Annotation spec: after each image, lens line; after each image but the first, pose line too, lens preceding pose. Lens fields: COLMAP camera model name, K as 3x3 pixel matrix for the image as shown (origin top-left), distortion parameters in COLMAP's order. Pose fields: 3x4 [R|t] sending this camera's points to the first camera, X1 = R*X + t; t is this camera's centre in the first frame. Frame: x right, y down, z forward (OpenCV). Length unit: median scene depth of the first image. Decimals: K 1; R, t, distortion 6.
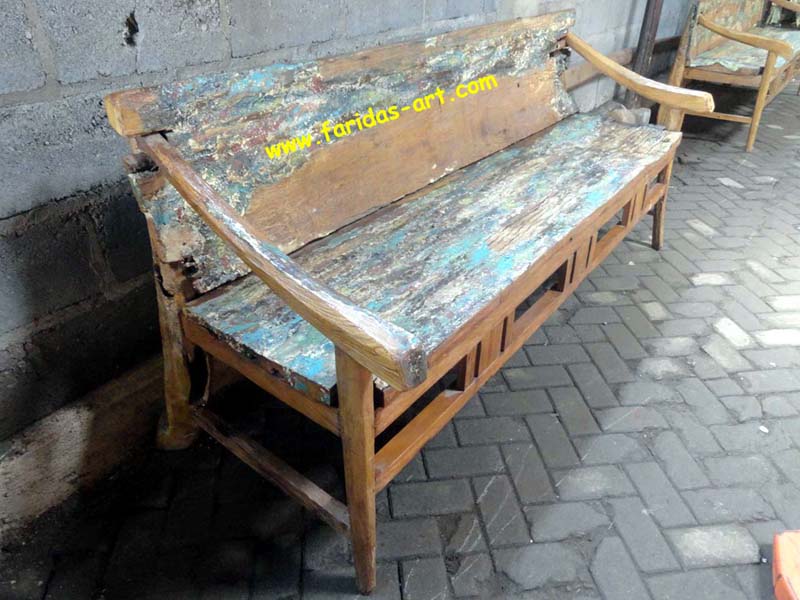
lens RADIAL K [[605.2, 0, 399.7], [0, 605.2, 328.1], [0, 0, 1]] dist [0.001009, 0.003803]
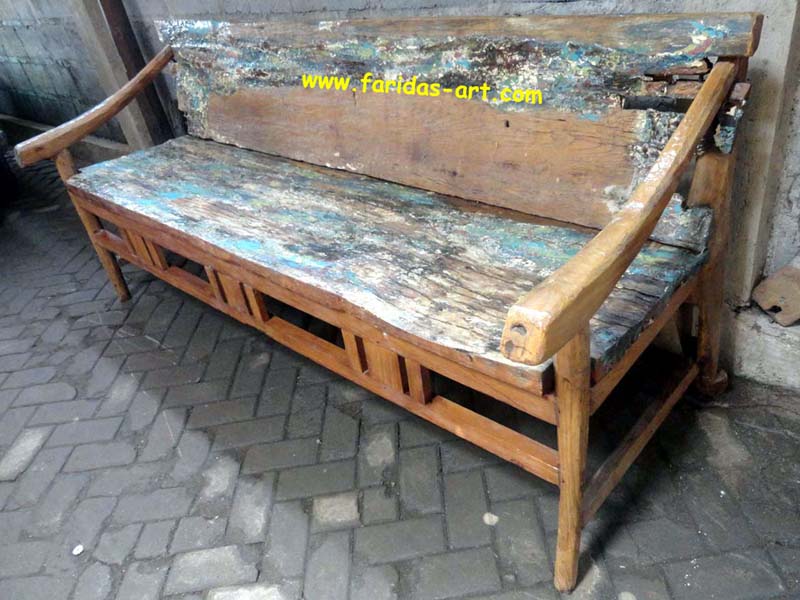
lens RADIAL K [[576.3, 0, 400.0], [0, 576.3, 300.0], [0, 0, 1]] dist [0.007708, 0.000318]
pose [[-0.115318, 0.553989, -0.824498, 1.034402], [-0.423037, 0.723610, 0.545369, -0.712312], [0.898744, 0.411684, 0.150913, 1.158164]]
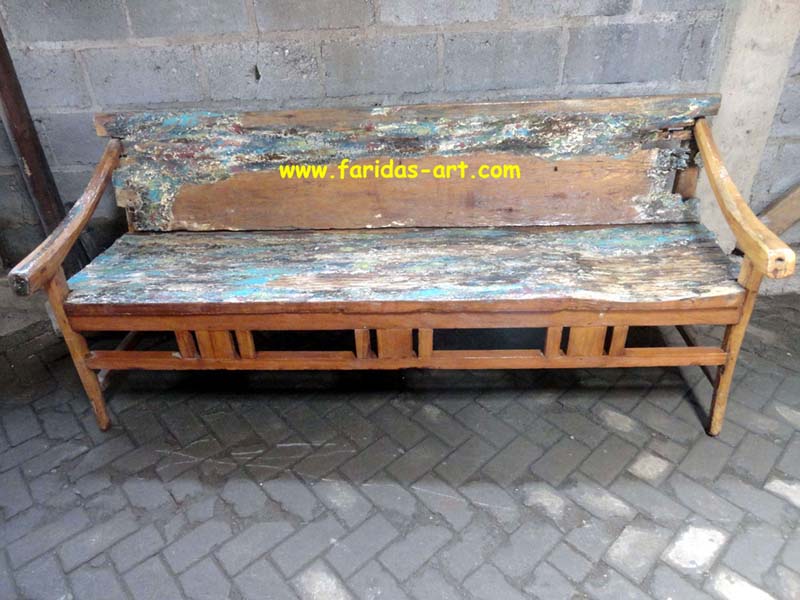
lens RADIAL K [[567.1, 0, 352.4], [0, 567.1, 310.4], [0, 0, 1]] dist [0.008507, 0.005968]
pose [[0.516638, 0.427031, -0.742112, 0.993301], [-0.415806, 0.882810, 0.218520, -0.356904], [0.748459, 0.195678, 0.633656, 0.357585]]
